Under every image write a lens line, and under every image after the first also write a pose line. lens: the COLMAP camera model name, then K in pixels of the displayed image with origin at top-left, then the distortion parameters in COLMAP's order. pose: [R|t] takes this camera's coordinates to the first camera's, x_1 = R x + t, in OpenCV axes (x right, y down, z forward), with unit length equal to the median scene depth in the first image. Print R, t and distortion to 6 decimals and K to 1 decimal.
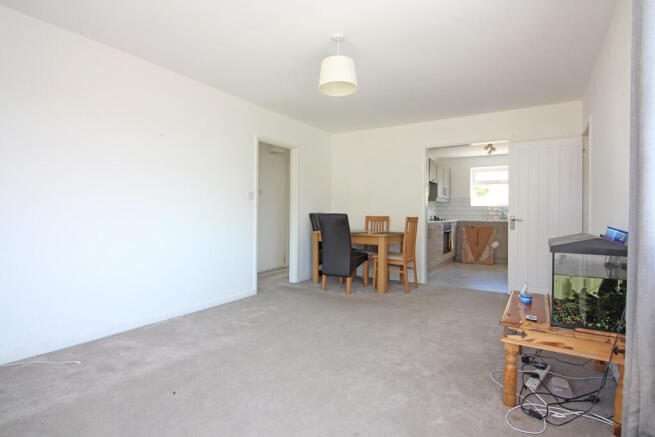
lens RADIAL K [[336.0, 0, 330.9], [0, 336.0, 210.3], [0, 0, 1]] dist [0.001844, -0.010299]
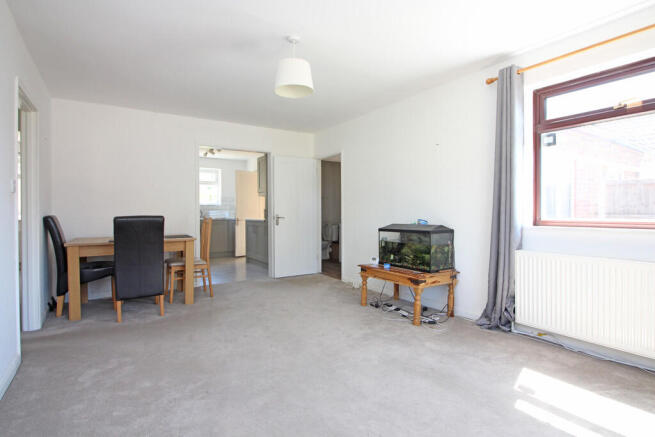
lens RADIAL K [[336.0, 0, 330.9], [0, 336.0, 210.3], [0, 0, 1]] dist [0.001844, -0.010299]
pose [[0.409700, -0.009215, 0.912174, -0.643801], [0.001160, 0.999953, 0.009581, -0.012897], [-0.912220, -0.002867, 0.409692, 0.372314]]
